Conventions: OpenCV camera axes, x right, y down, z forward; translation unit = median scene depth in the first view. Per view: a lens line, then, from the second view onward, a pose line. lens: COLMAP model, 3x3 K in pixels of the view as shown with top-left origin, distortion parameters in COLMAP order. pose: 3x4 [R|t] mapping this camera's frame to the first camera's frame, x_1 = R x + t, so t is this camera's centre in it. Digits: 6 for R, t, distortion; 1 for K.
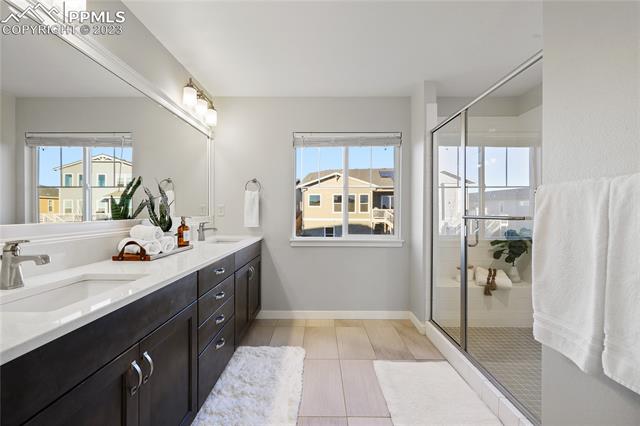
lens RADIAL K [[271.9, 0, 318.6], [0, 271.9, 211.2], [0, 0, 1]] dist [-0.004201, -0.000310]
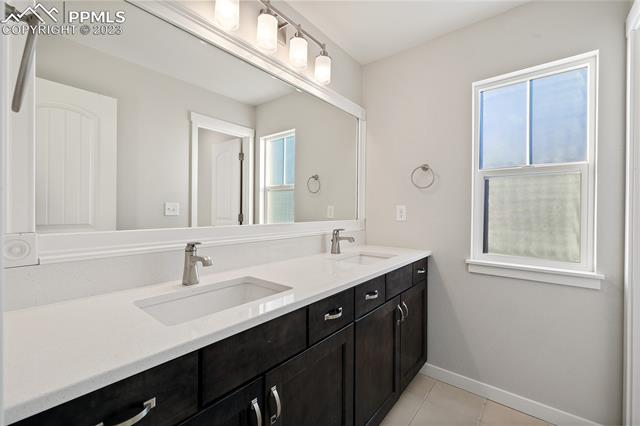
lens RADIAL K [[271.9, 0, 322.1], [0, 271.9, 210.4], [0, 0, 1]] dist [-0.004201, -0.000310]
pose [[0.774292, -0.020911, -0.632482, 0.003405], [0.017360, 0.999780, -0.011801, 0.000121], [0.632590, -0.001842, 0.774485, 0.283120]]
